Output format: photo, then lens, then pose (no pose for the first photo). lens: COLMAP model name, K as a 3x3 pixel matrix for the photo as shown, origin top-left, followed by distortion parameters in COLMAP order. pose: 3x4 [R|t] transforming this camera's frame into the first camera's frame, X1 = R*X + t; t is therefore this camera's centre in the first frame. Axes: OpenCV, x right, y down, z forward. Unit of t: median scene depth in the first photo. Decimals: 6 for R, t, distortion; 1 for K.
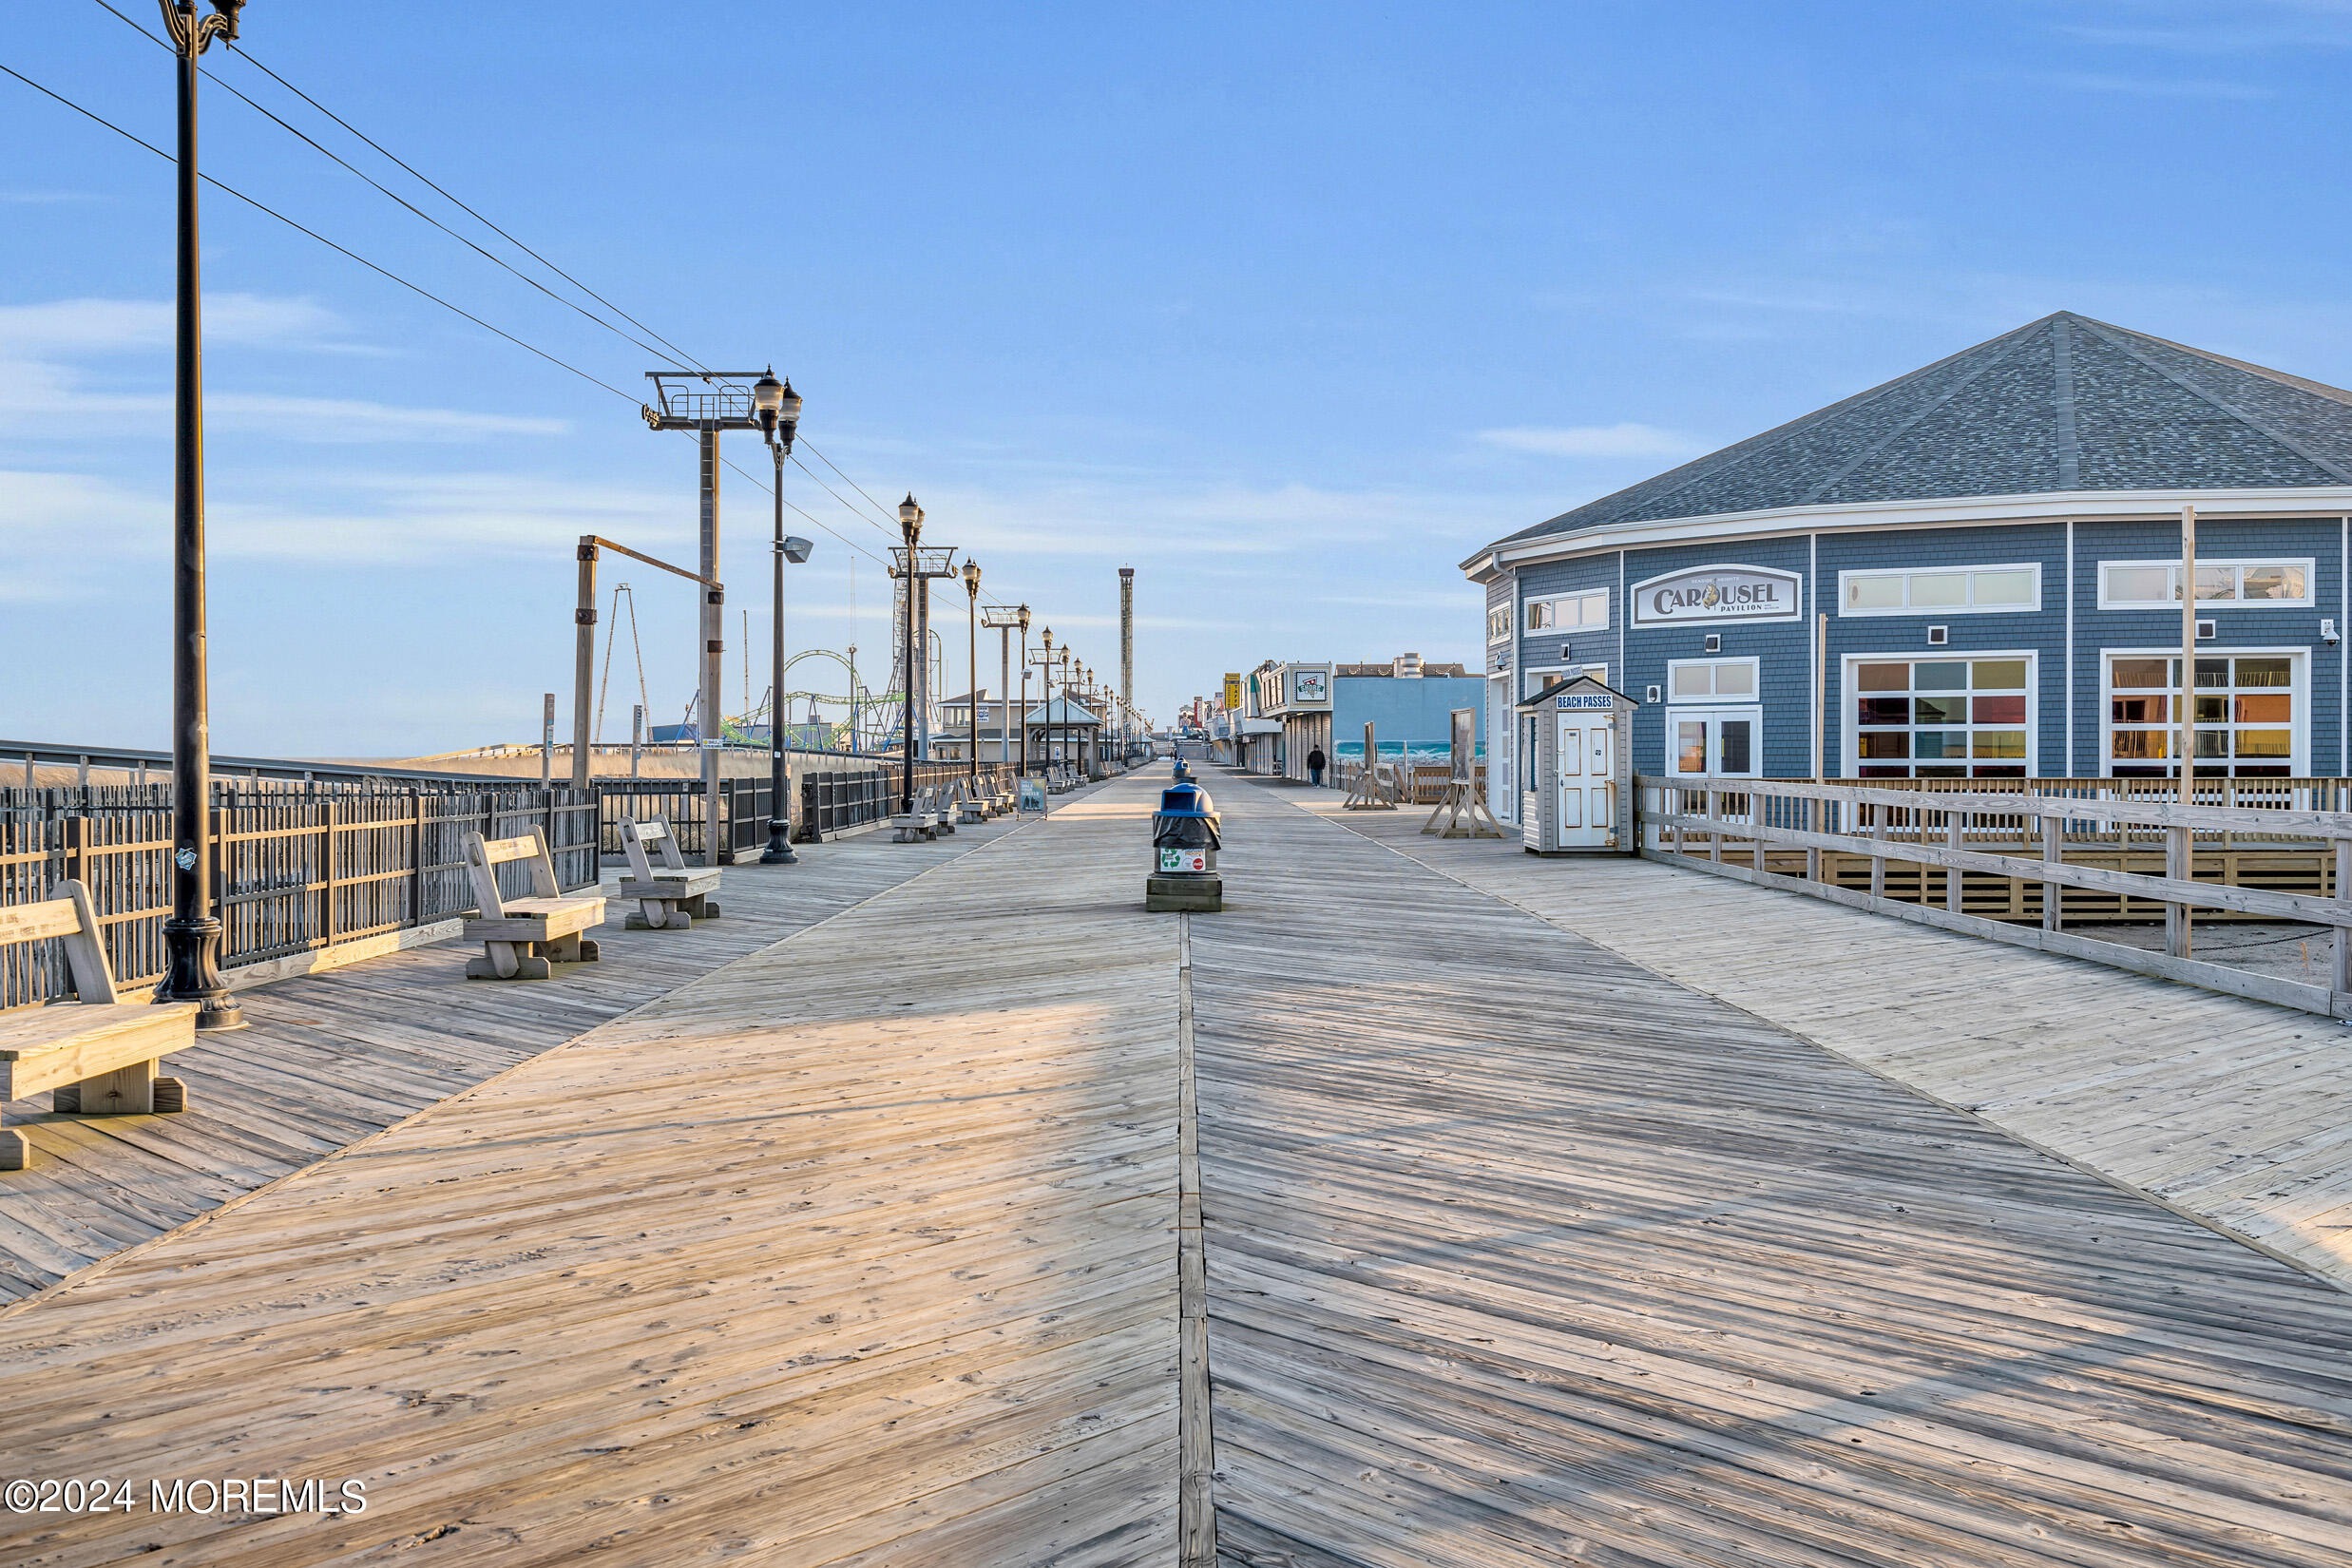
lens RADIAL K [[1457.8, 0, 1209.8], [0, 1457.8, 771.5], [0, 0, 1]] dist [0.215663, -0.000075]
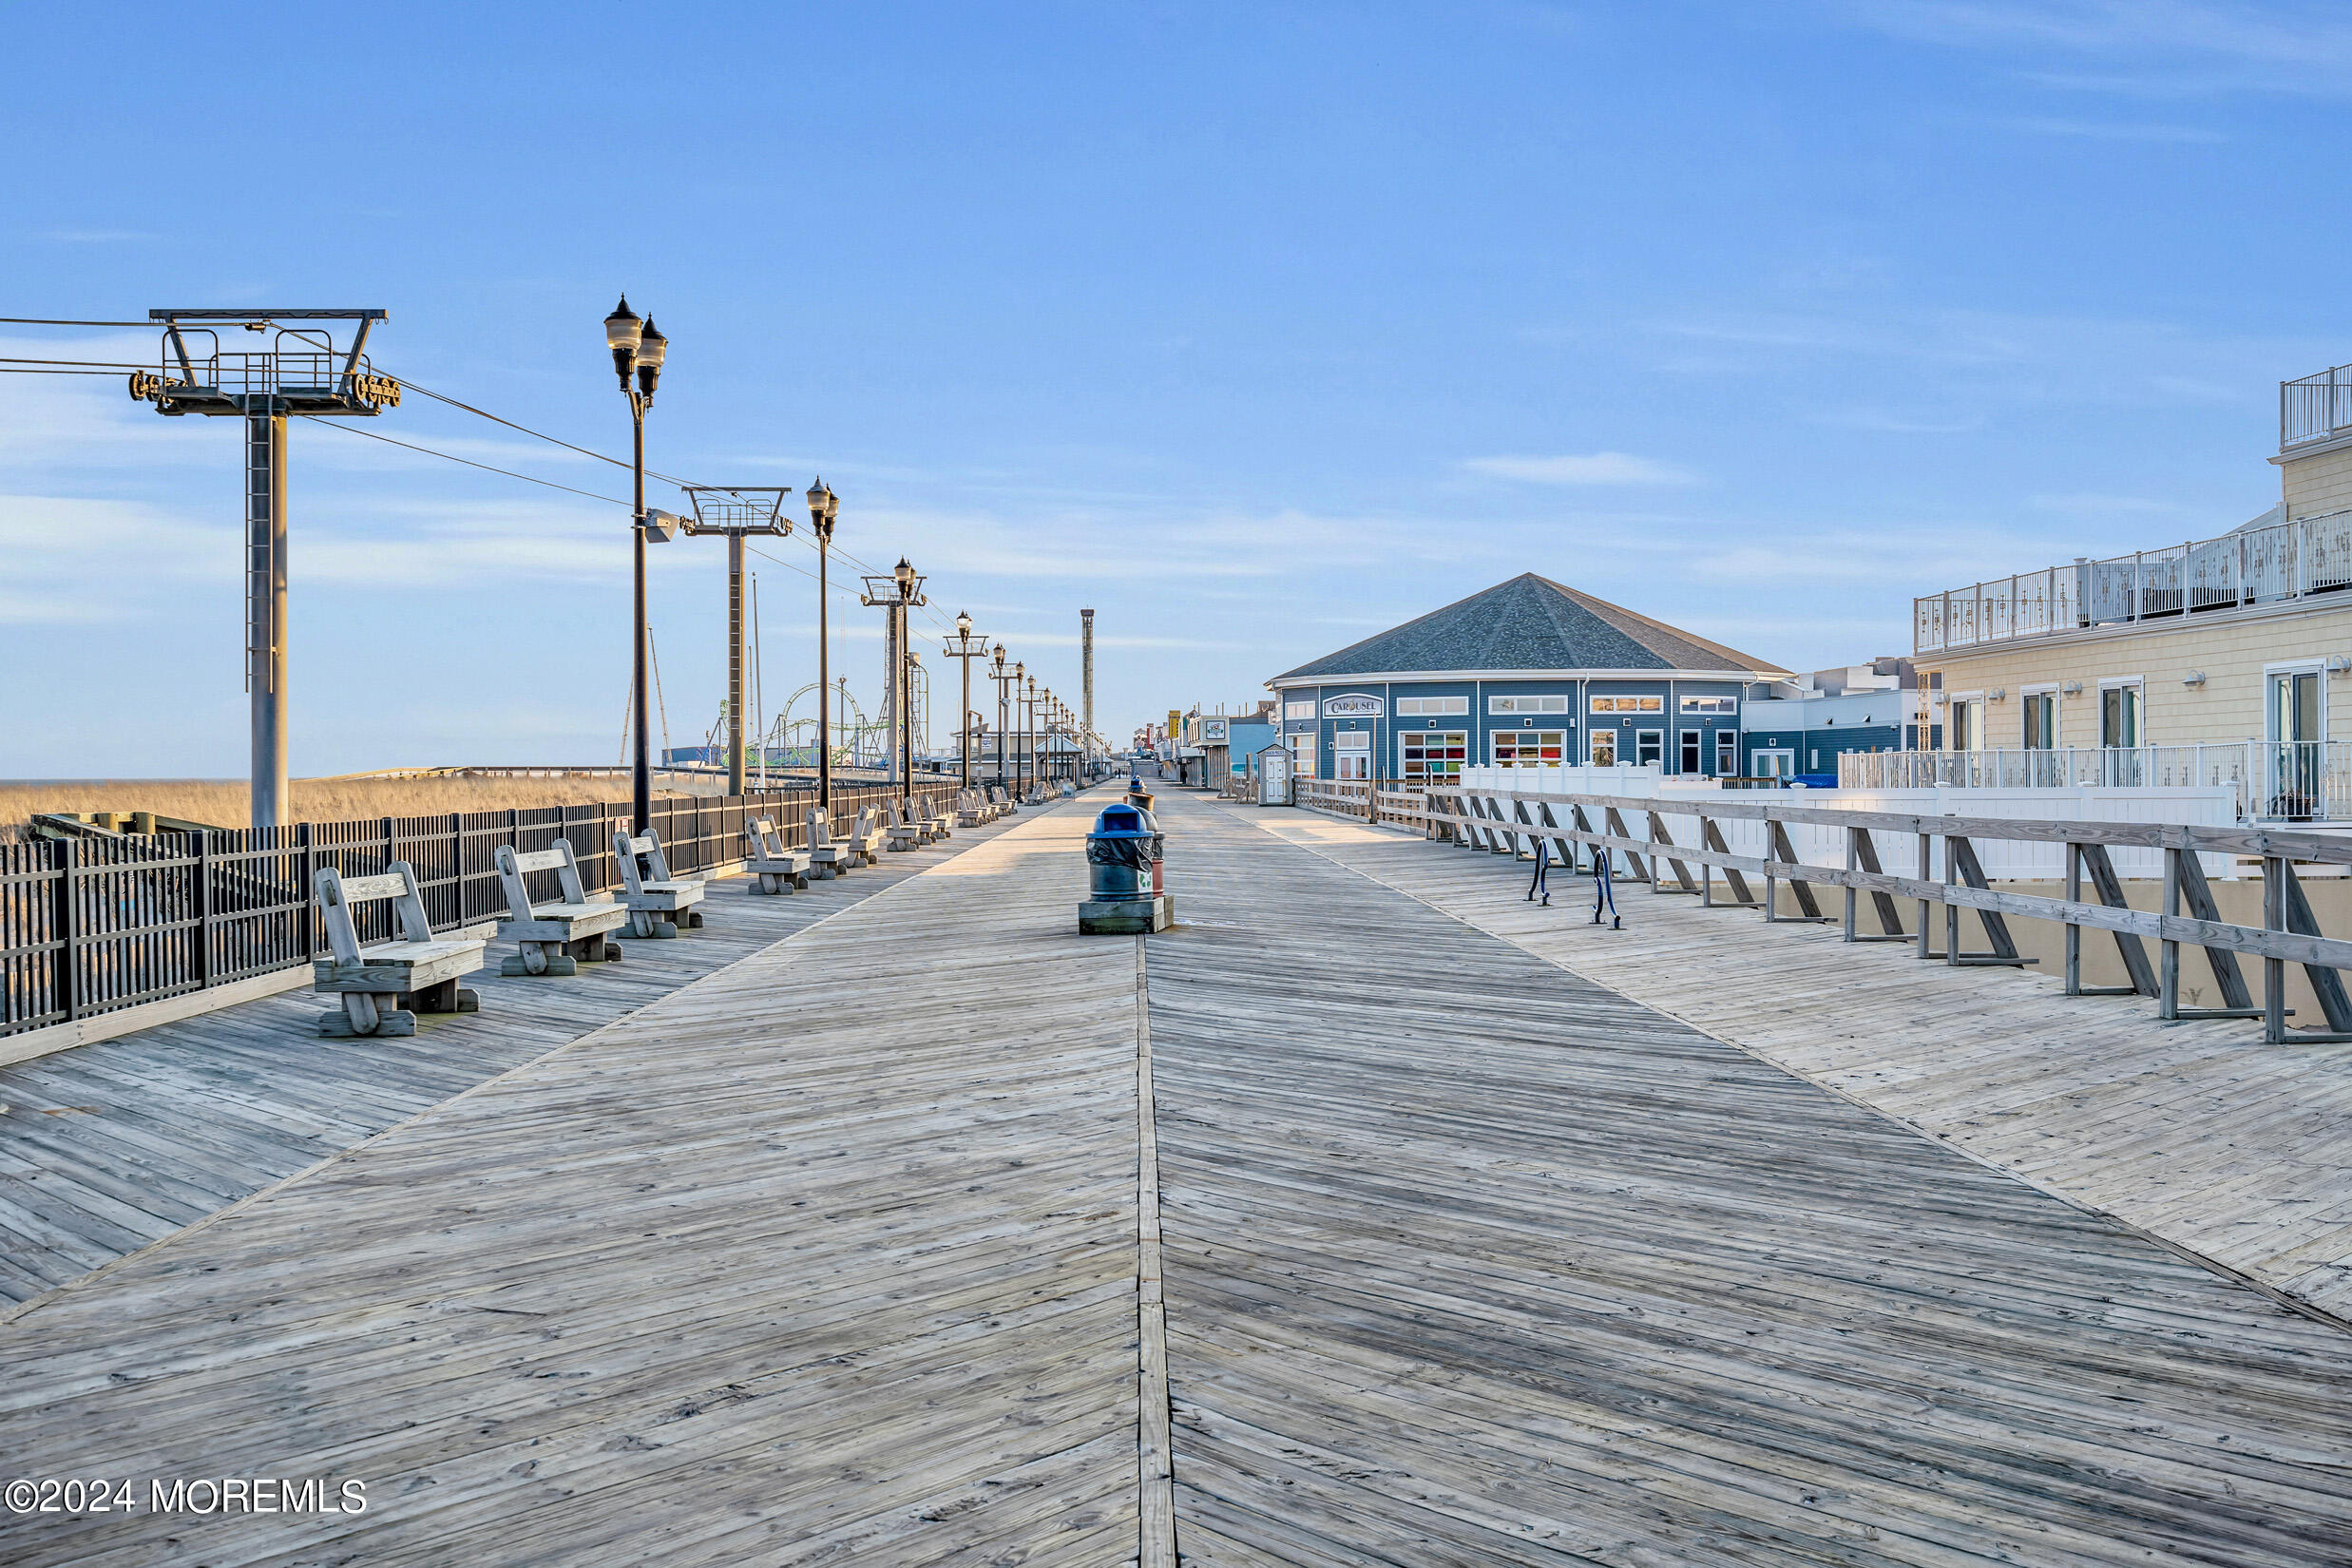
lens RADIAL K [[2366.6, 0, 1176.0], [0, 2366.6, 784.0], [0, 0, 1]] dist [-0.014569, -0.007398]
pose [[0.999995, -0.003000, -0.001312, 0.015046], [0.002989, 0.999961, -0.008294, 0.013224], [0.001337, 0.008290, 0.999965, -0.894766]]
